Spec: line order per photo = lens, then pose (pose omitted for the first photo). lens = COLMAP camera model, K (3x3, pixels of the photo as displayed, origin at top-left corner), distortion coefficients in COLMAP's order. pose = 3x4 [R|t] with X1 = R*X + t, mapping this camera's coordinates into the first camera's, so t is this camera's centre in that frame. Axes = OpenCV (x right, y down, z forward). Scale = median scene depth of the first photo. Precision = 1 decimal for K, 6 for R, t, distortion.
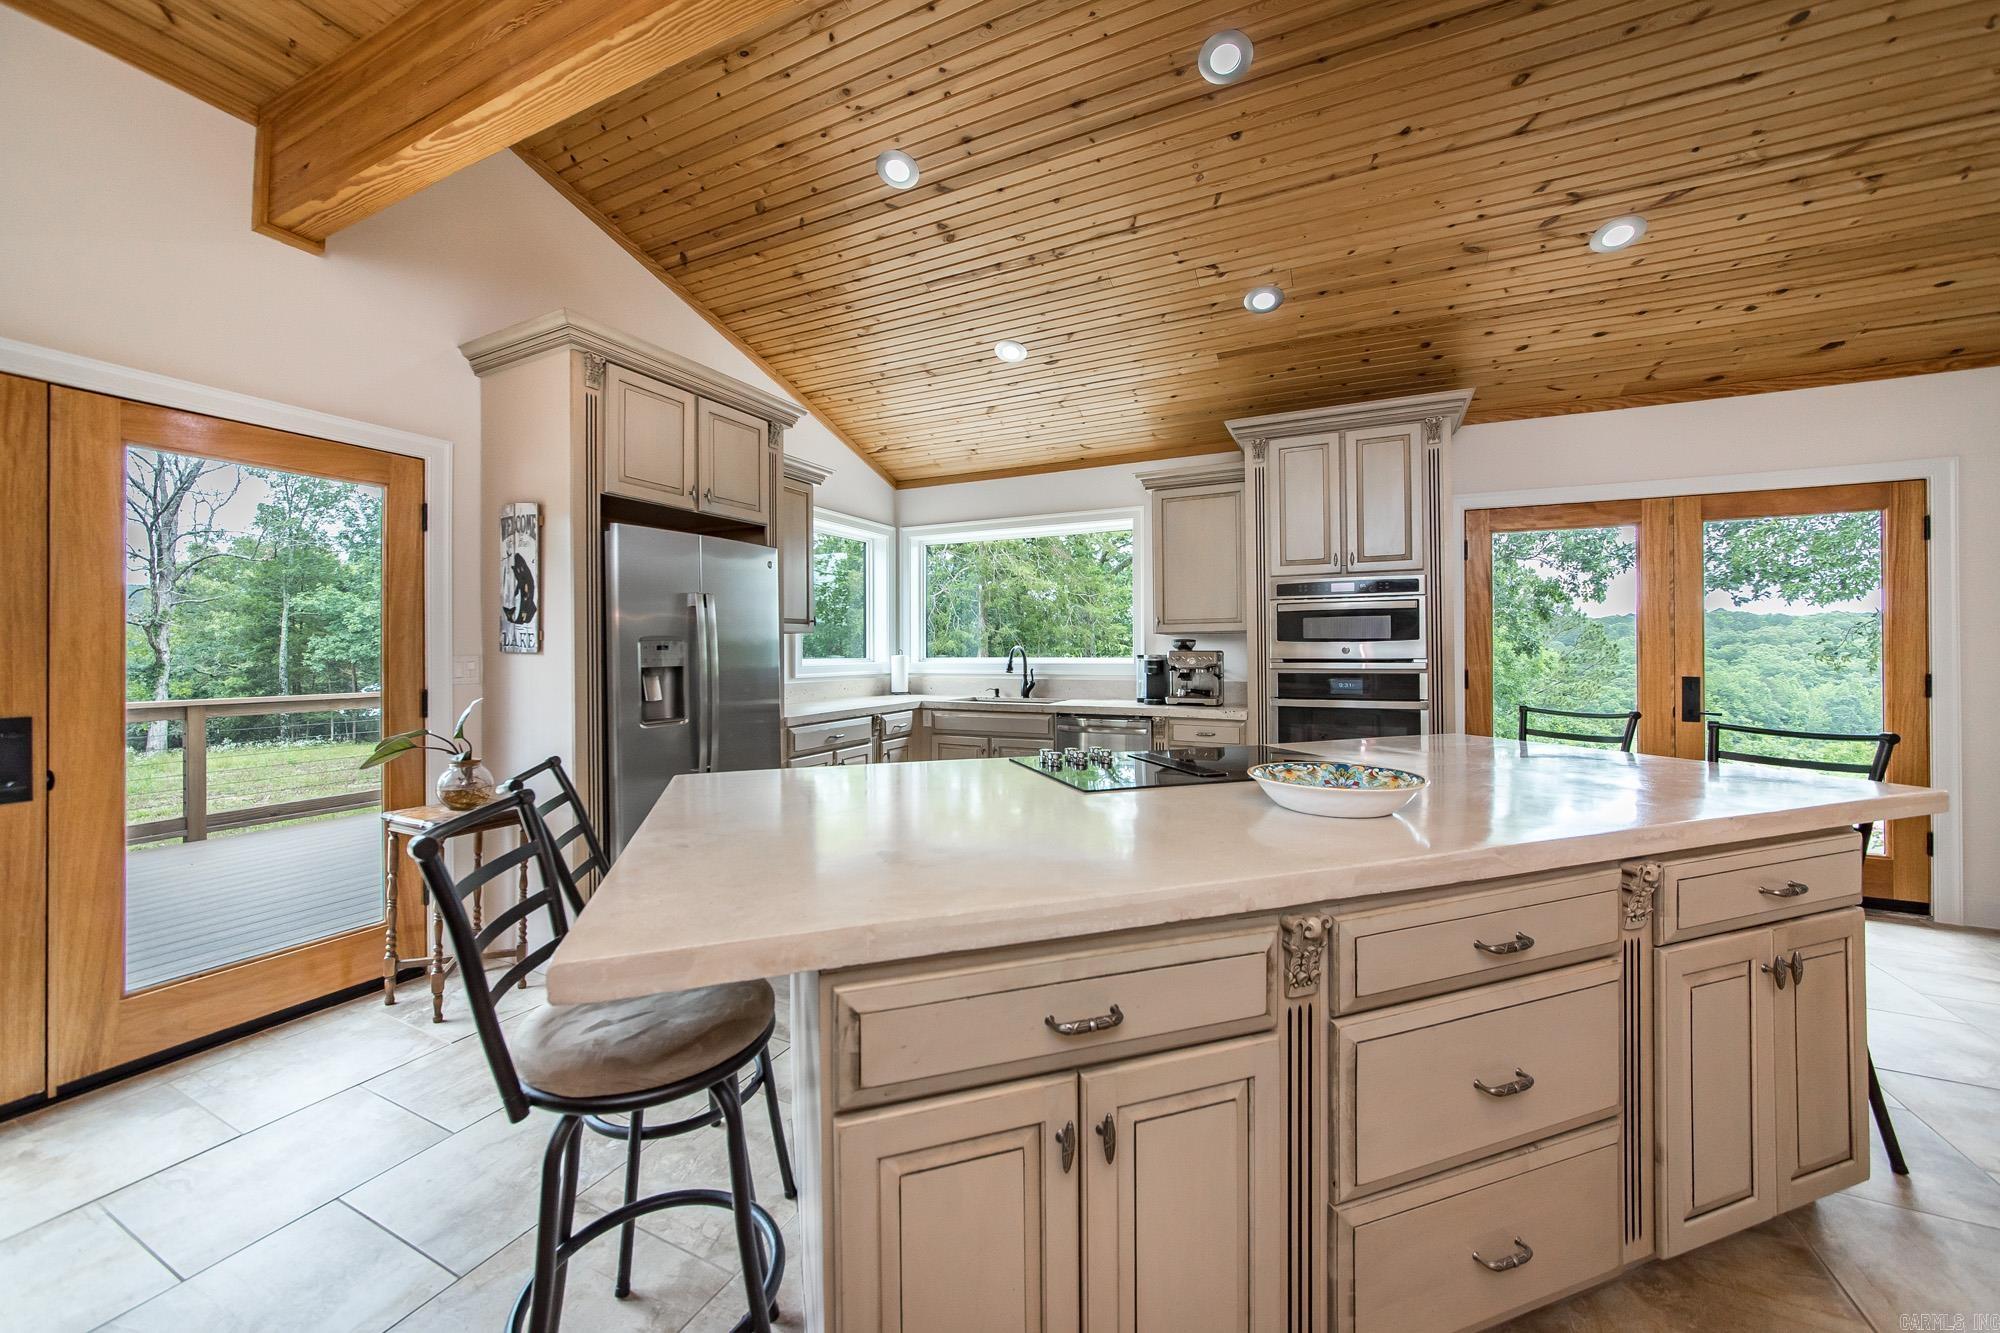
lens RADIAL K [[732.8, 0, 998.5], [0, 732.8, 649.4], [0, 0, 1]] dist [-0.016091, 0.005264]
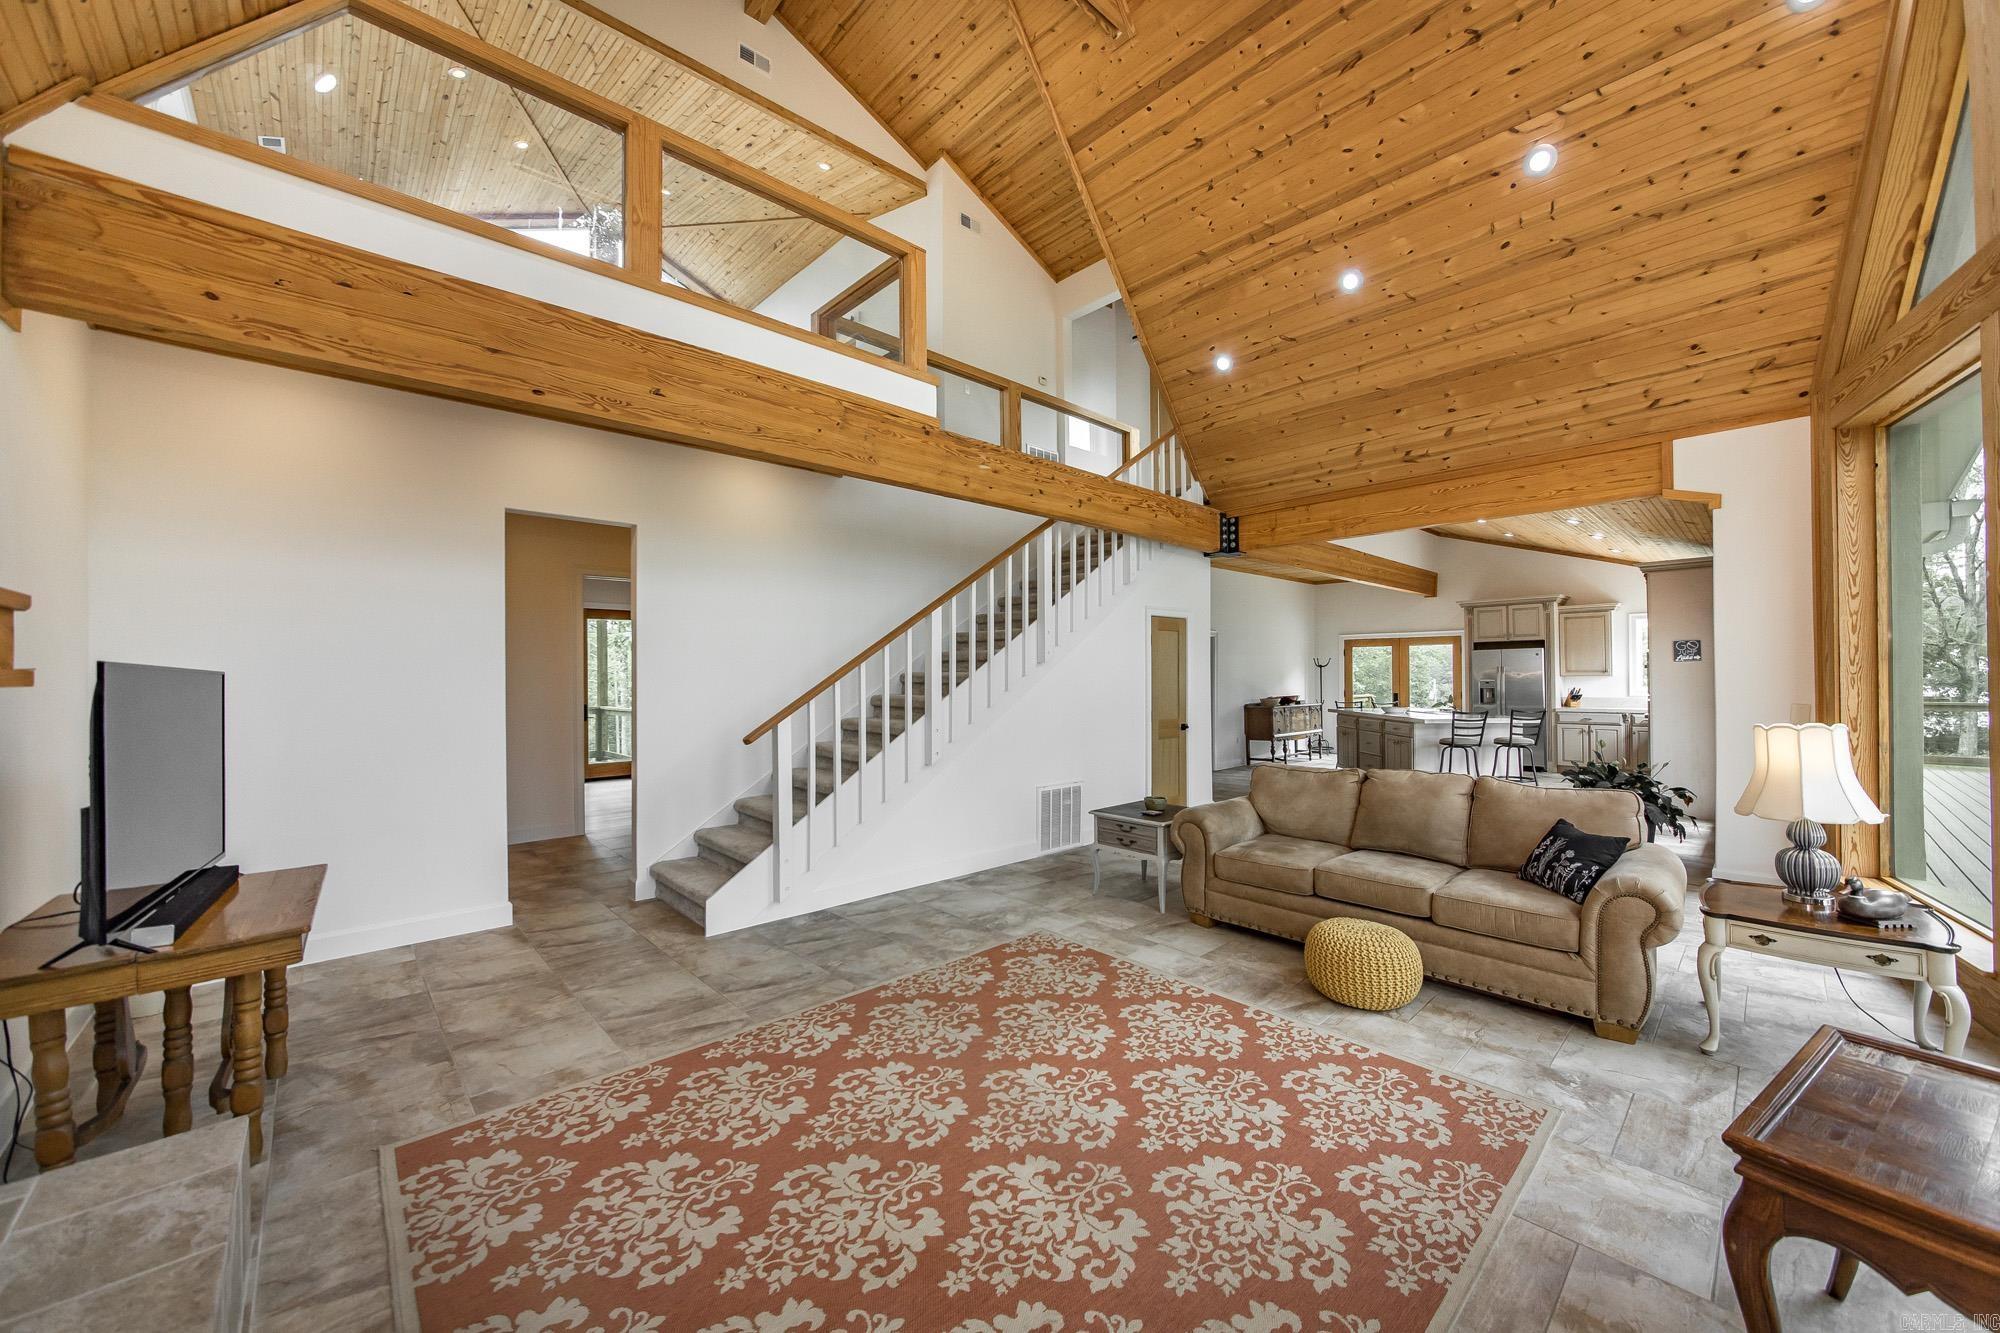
lens RADIAL K [[732.8, 0, 998.5], [0, 732.8, 649.4], [0, 0, 1]] dist [-0.016091, 0.005264]
pose [[-0.365597, -0.021632, -0.930522, 2.947223], [0.013037, 0.999513, -0.028358, -0.075193], [0.930682, -0.022499, -0.365137, 0.058942]]
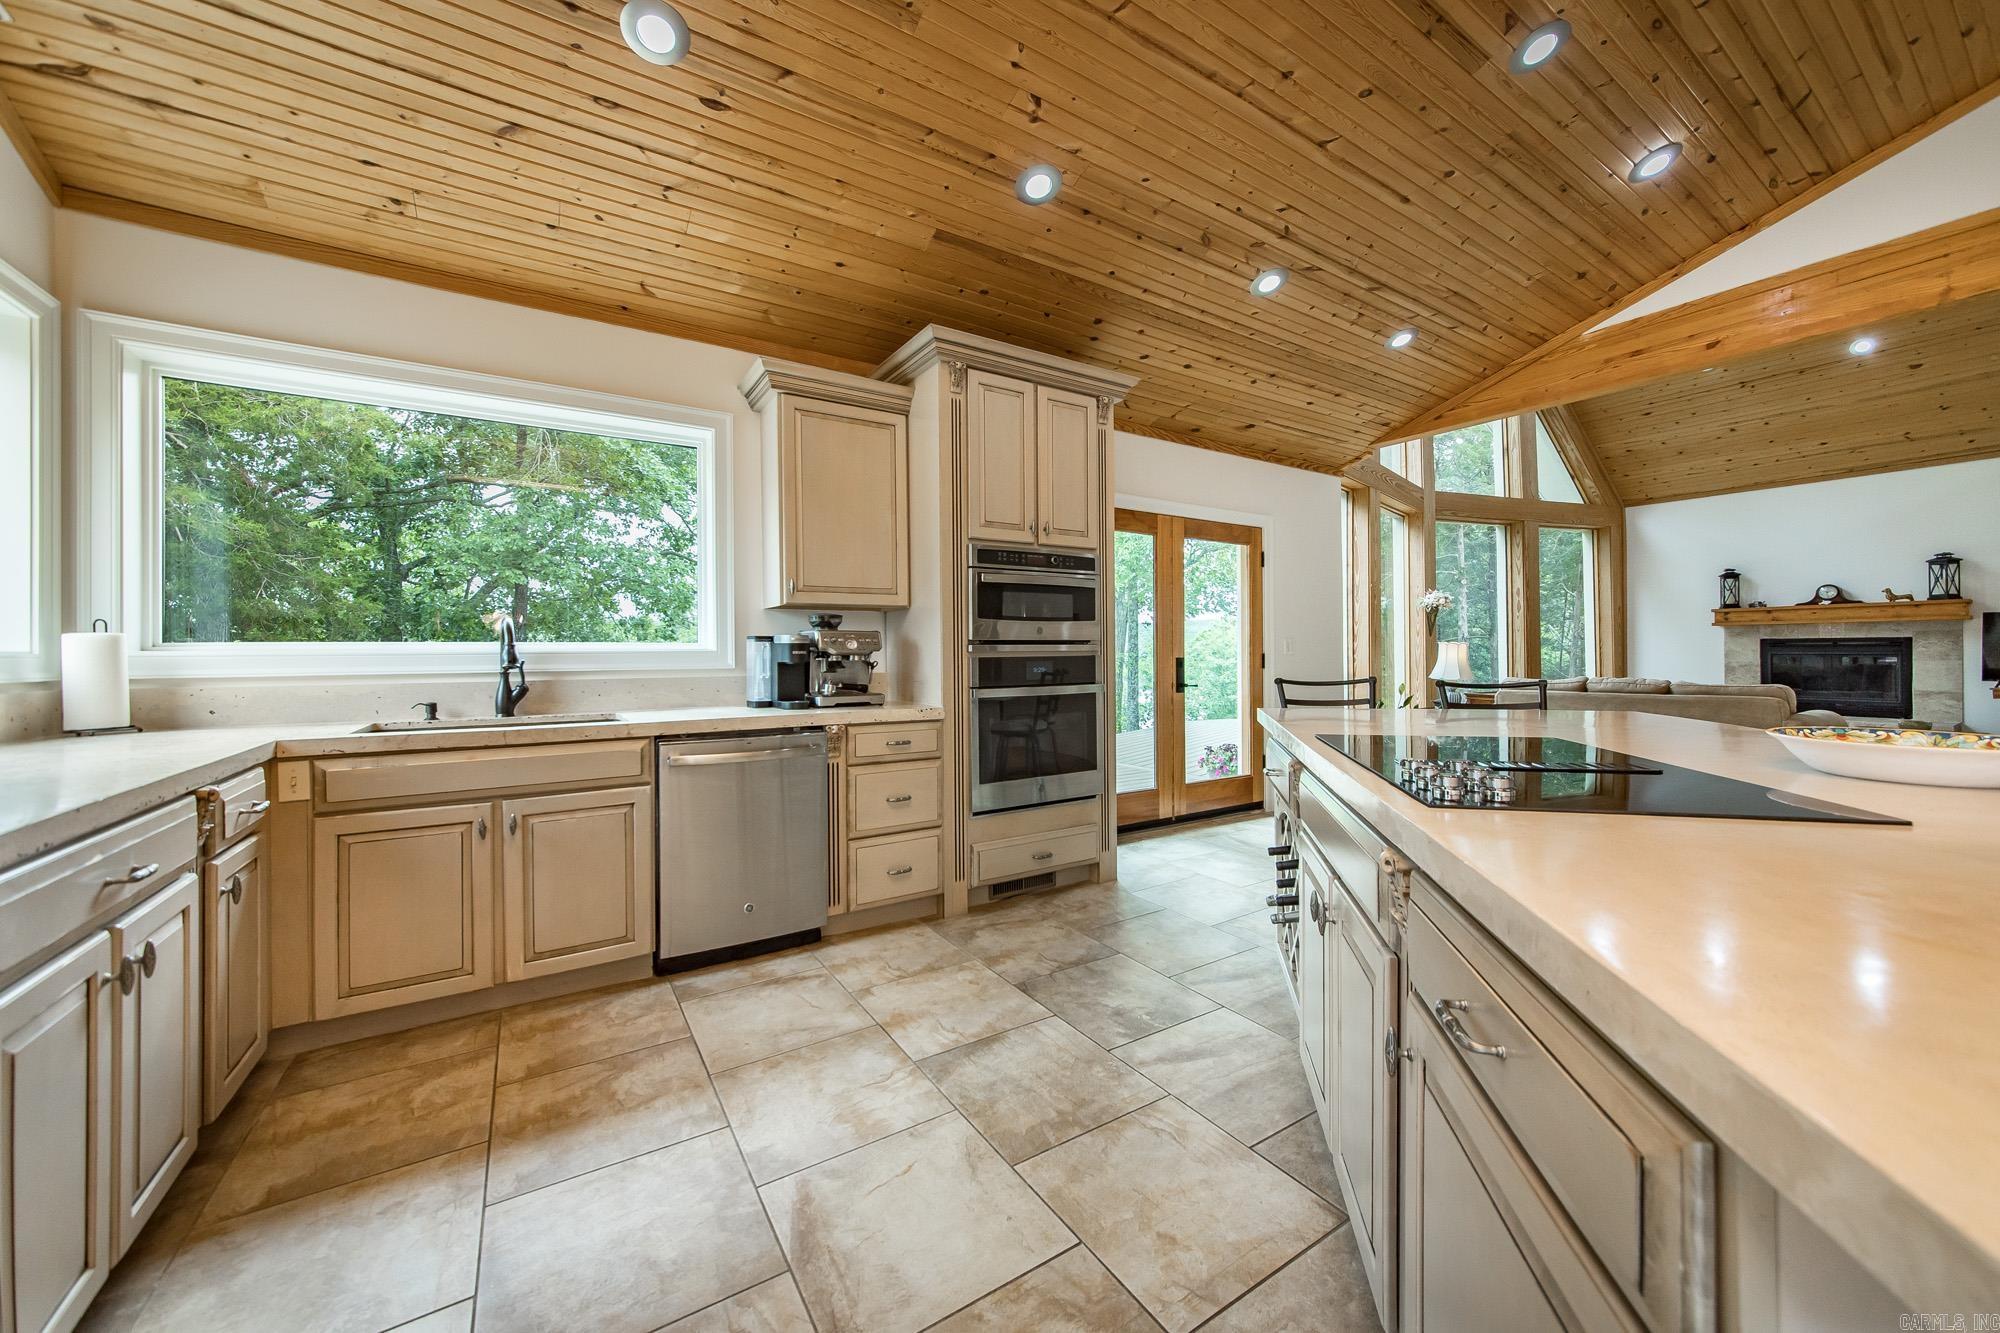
lens RADIAL K [[732.8, 0, 998.5], [0, 732.8, 649.4], [0, 0, 1]] dist [-0.016091, 0.005264]
pose [[0.524700, 0.003066, 0.851282, -0.309016], [0.001706, 0.999988, -0.004653, 0.028255], [-0.851286, 0.003894, 0.524688, 0.573286]]
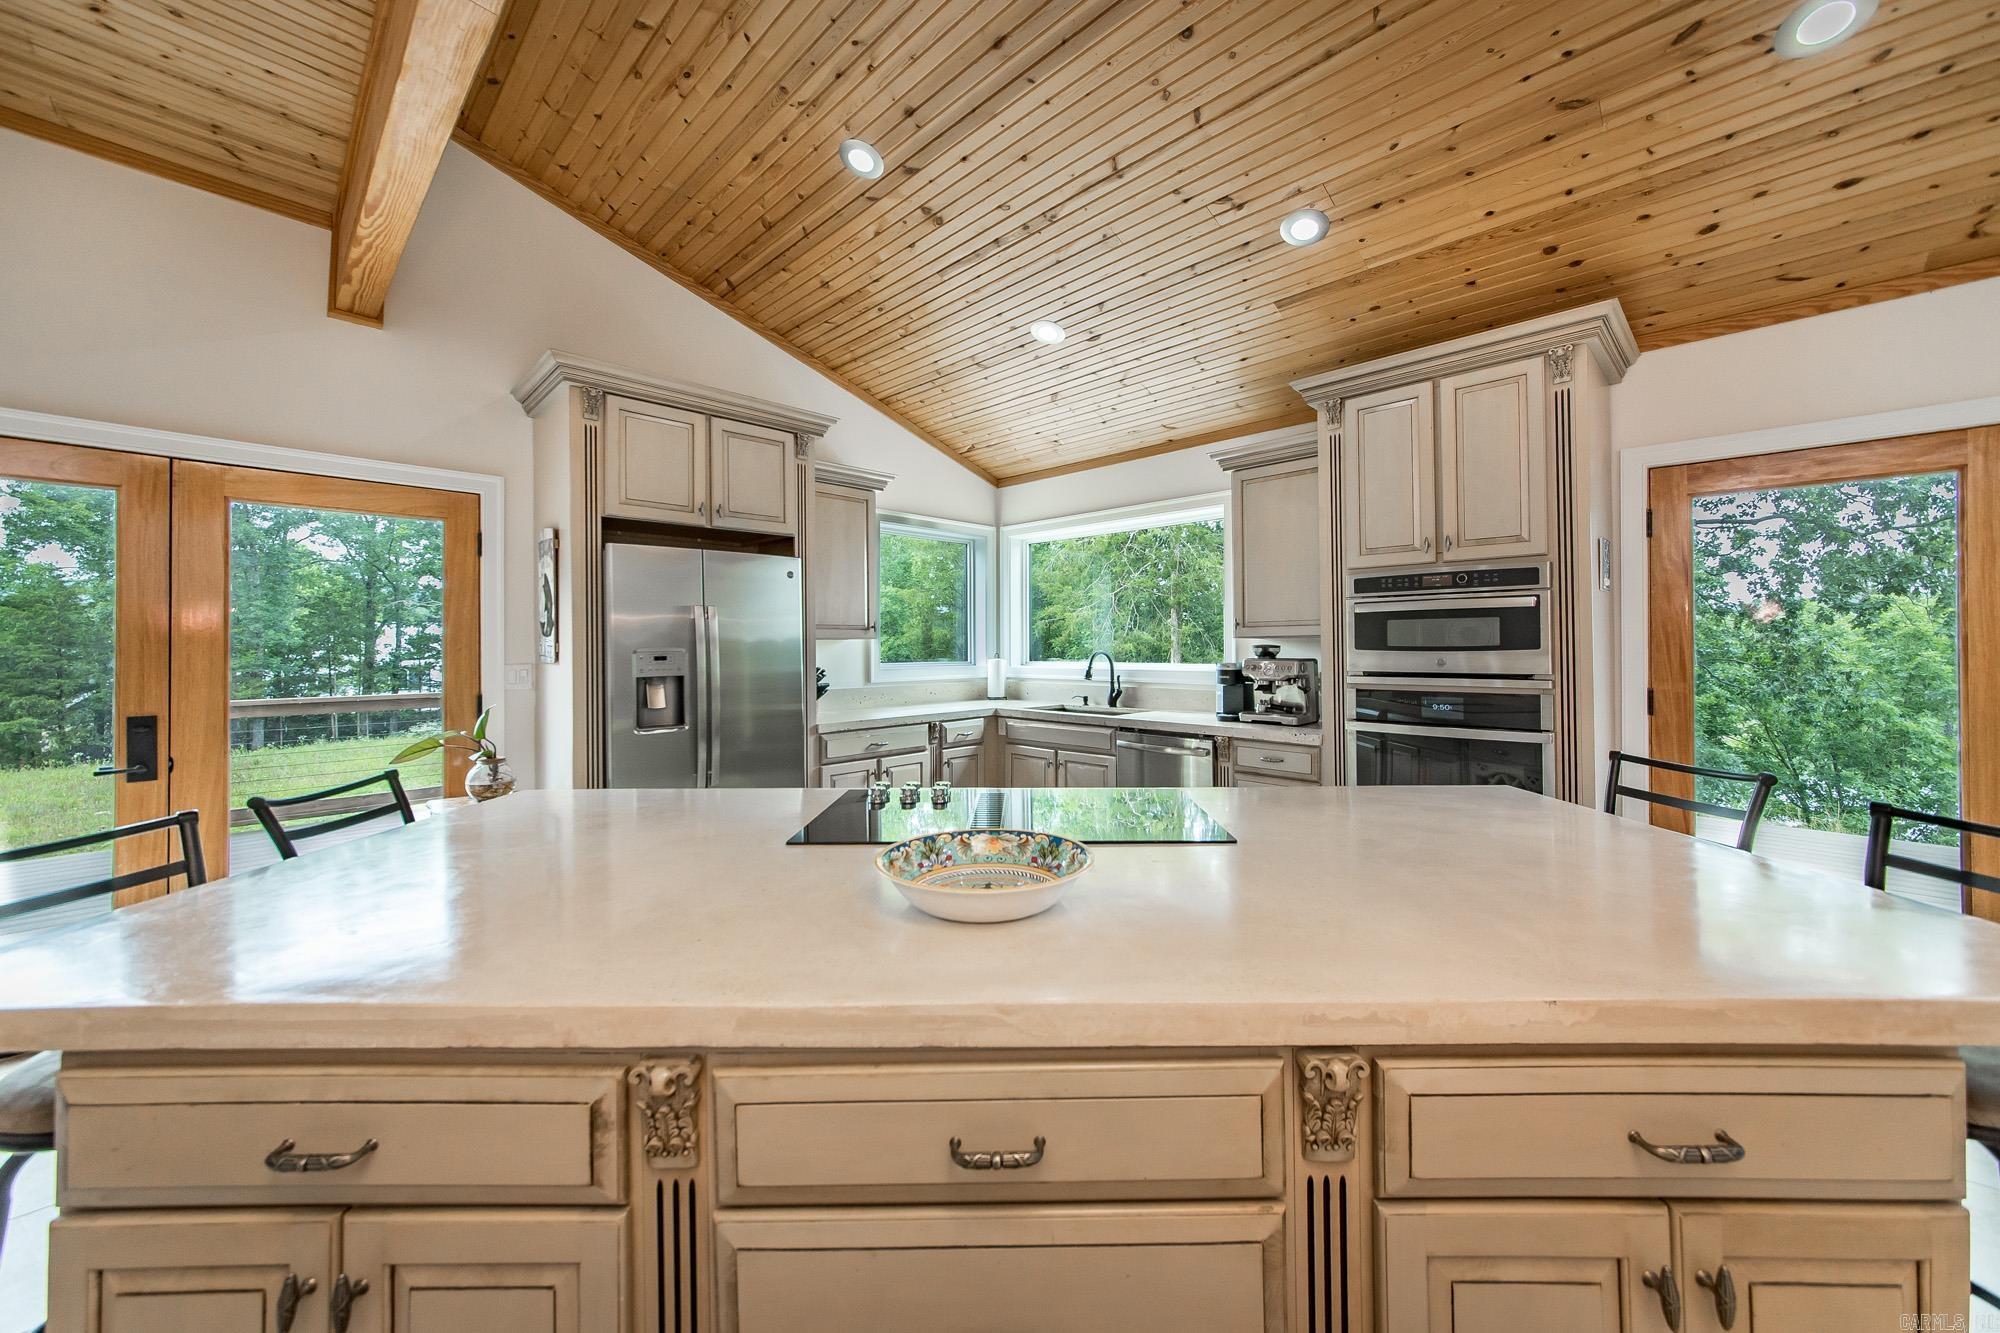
lens RADIAL K [[741.1, 0, 1018.6], [0, 741.1, 641.6], [0, 0, 1]] dist [0.002276, 0.000383]
pose [[0.950460, -0.001483, -0.310843, 0.292113], [0.000786, 0.999997, -0.002369, -0.018650], [0.310845, 0.002008, 0.950458, 0.112991]]
